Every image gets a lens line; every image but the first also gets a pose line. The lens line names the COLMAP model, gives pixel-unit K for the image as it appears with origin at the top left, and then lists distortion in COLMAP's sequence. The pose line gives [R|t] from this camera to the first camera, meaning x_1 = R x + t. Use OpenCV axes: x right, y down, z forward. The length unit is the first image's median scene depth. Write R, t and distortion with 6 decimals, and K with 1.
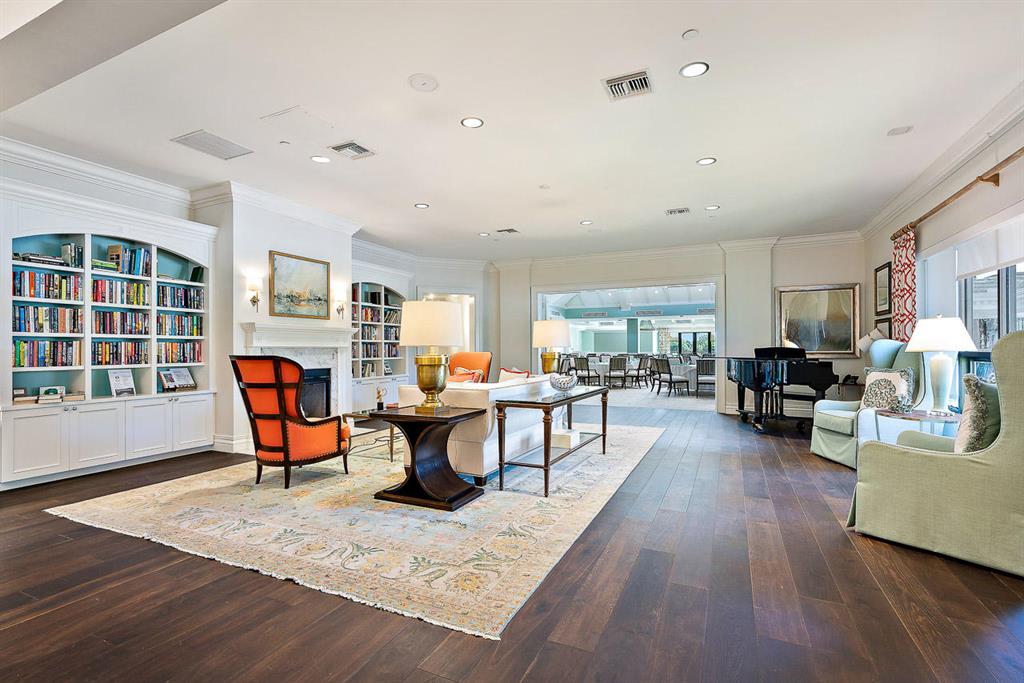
lens RADIAL K [[462.8, 0, 512.0], [0, 462.8, 341.5], [0, 0, 1]] dist [0.000898, 0.000223]
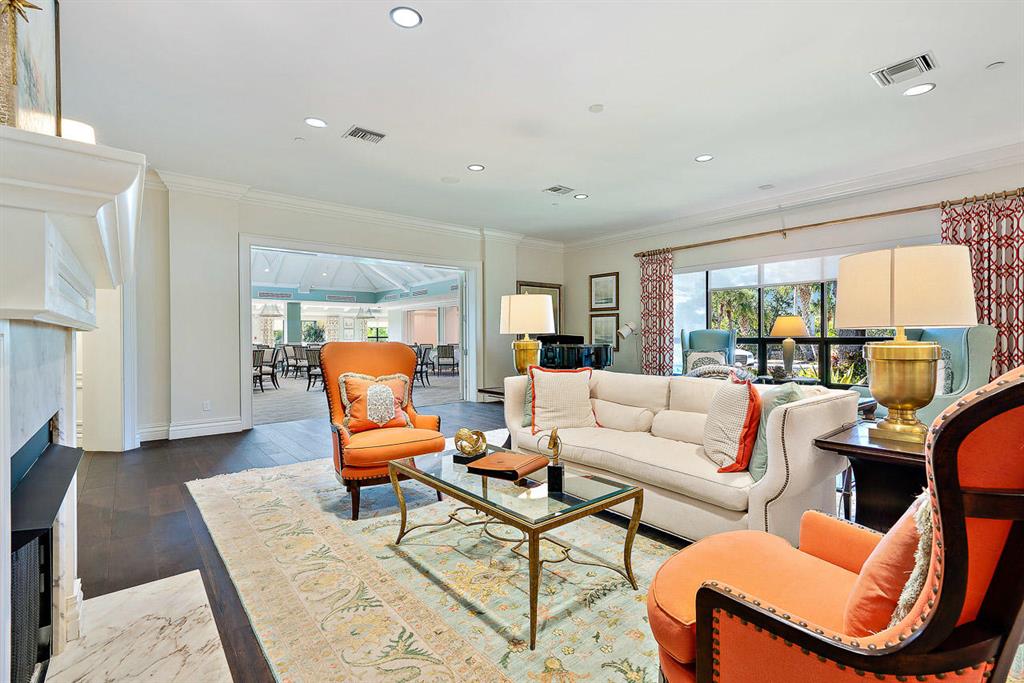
lens RADIAL K [[462.8, 0, 512.0], [0, 462.8, 341.5], [0, 0, 1]] dist [0.000898, 0.000223]
pose [[0.436766, -0.011138, 0.899506, -0.394998], [-0.007016, 0.999851, 0.015787, 0.008552], [-0.899548, -0.013206, 0.436623, 0.509617]]
